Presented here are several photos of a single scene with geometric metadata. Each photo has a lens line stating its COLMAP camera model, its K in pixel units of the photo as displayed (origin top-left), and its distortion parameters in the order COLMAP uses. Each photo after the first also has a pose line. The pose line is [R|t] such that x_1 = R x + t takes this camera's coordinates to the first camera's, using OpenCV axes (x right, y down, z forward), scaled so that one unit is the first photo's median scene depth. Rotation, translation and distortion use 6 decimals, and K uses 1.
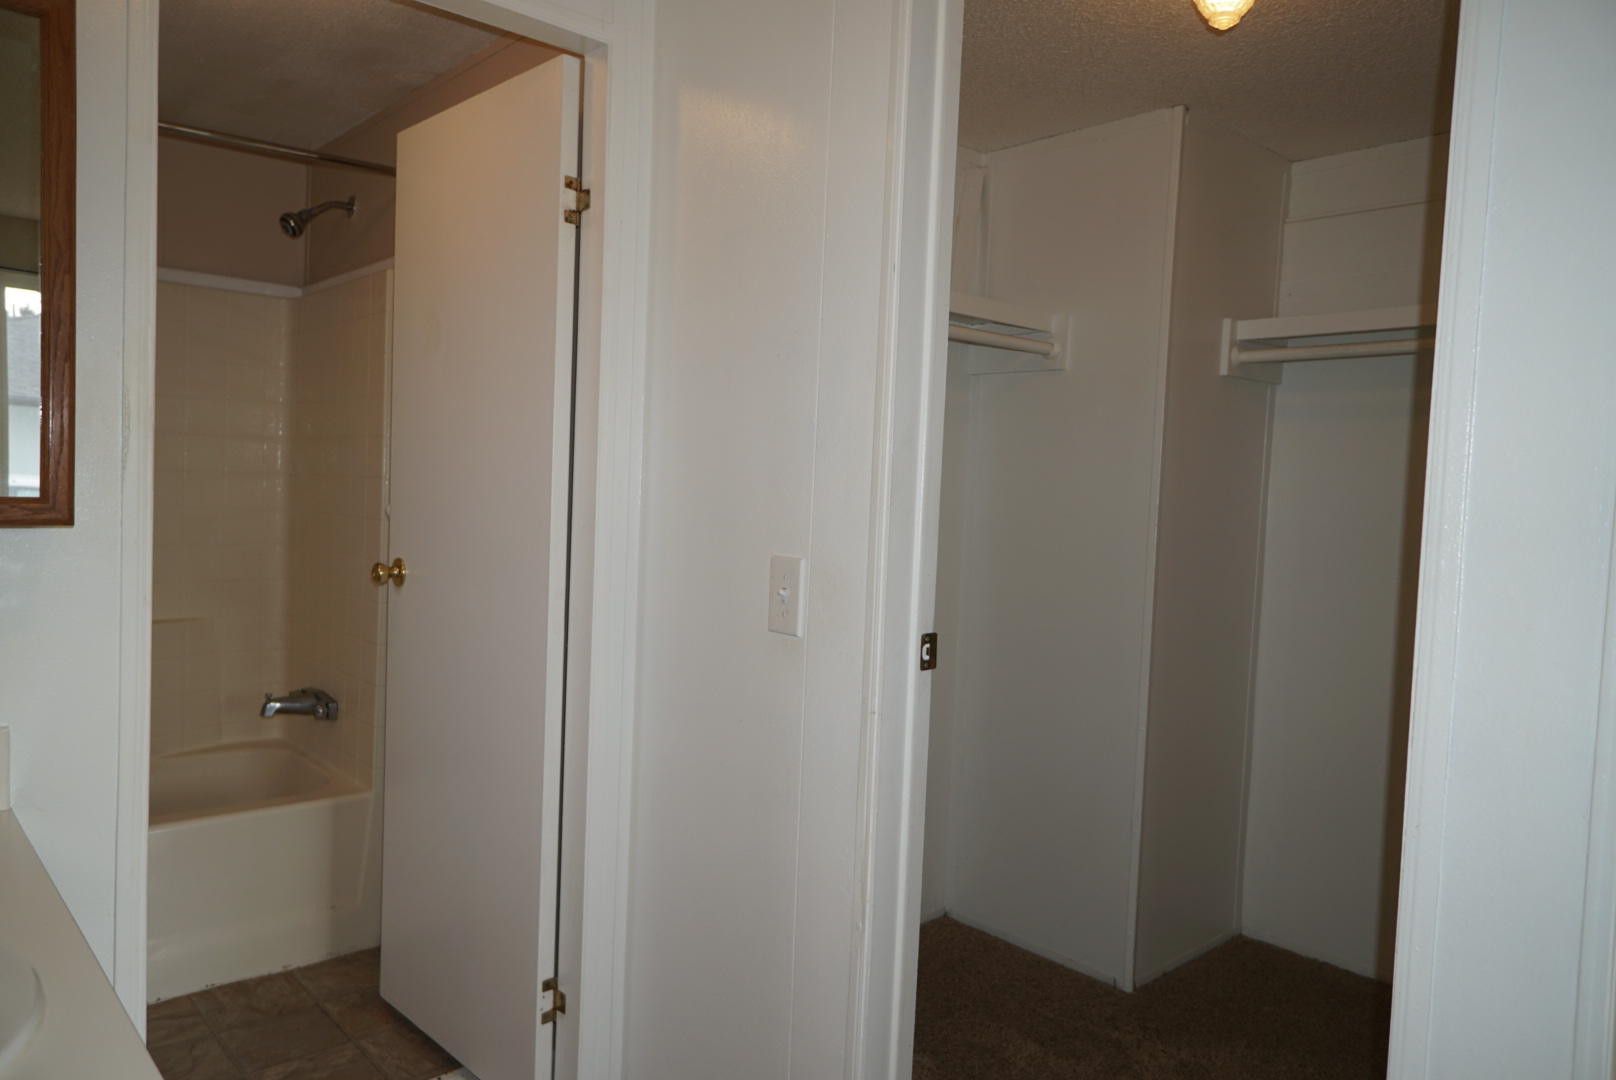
lens RADIAL K [[1115.8, 0, 807.0], [0, 1115.8, 537.1], [0, 0, 1]] dist [0.002130, 0.000935]
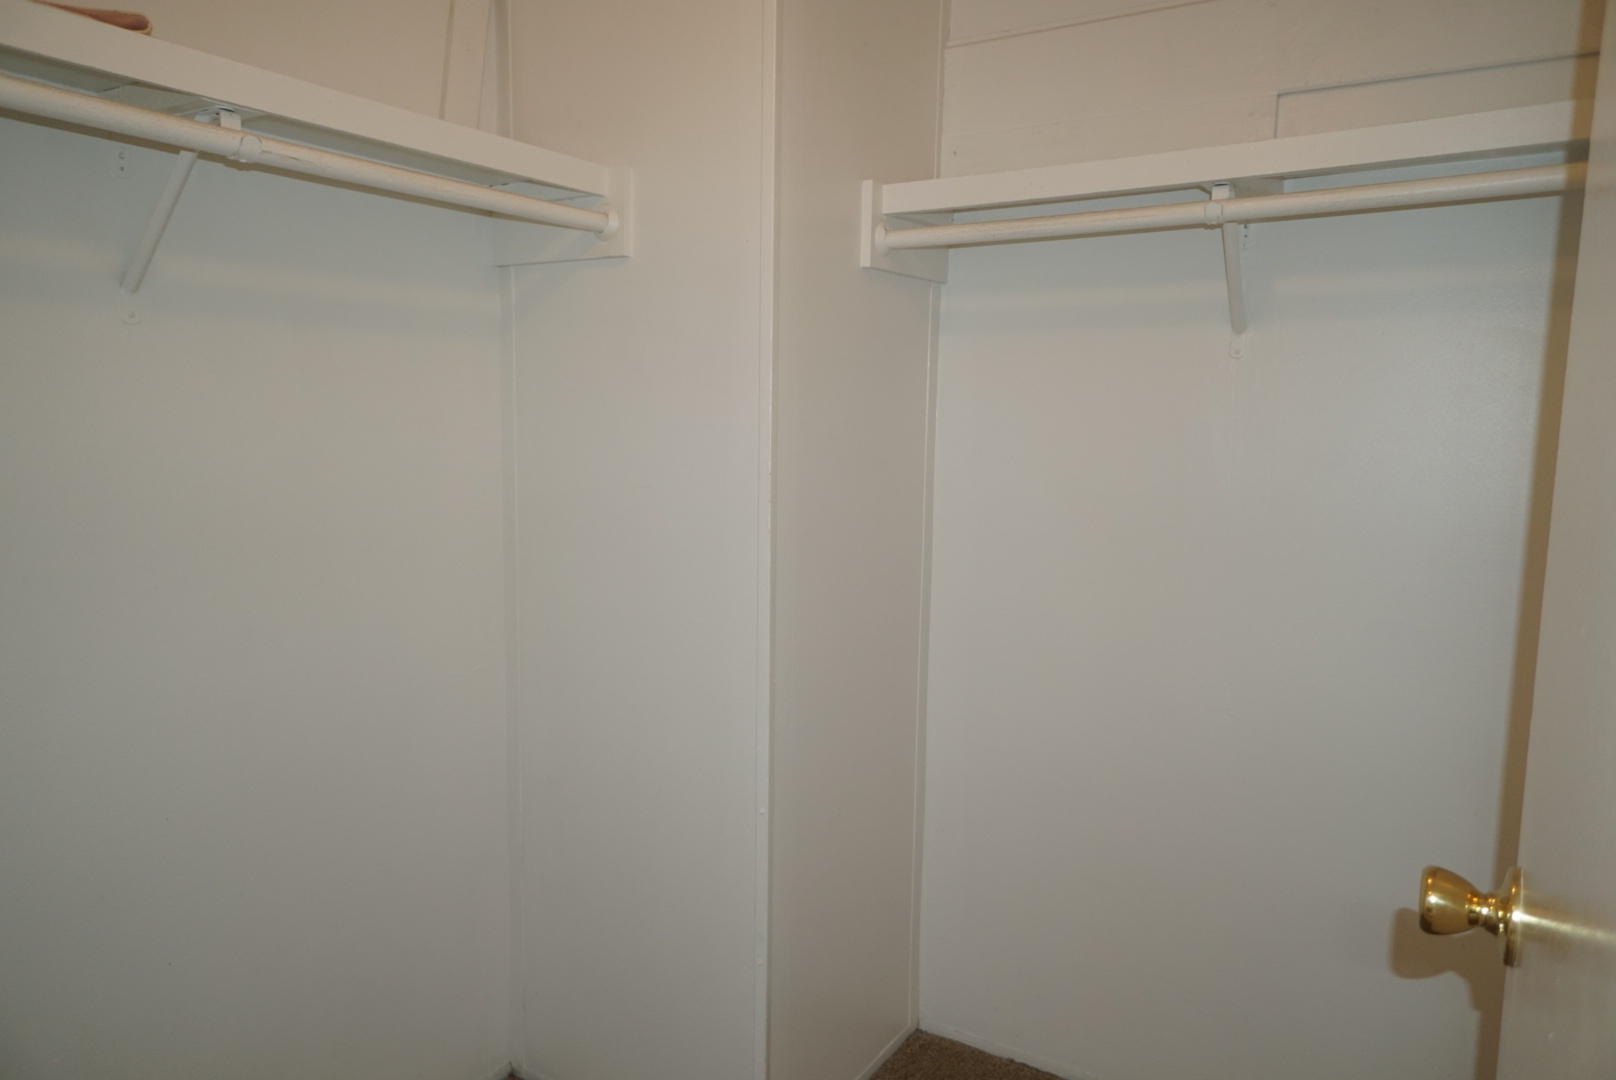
lens RADIAL K [[1115.8, 0, 807.0], [0, 1115.8, 537.1], [0, 0, 1]] dist [0.002130, 0.000935]
pose [[0.961399, -0.067482, 0.266754, 0.154457], [0.041111, 0.993807, 0.103238, -0.057310], [-0.272069, -0.088287, 0.958219, 0.366710]]
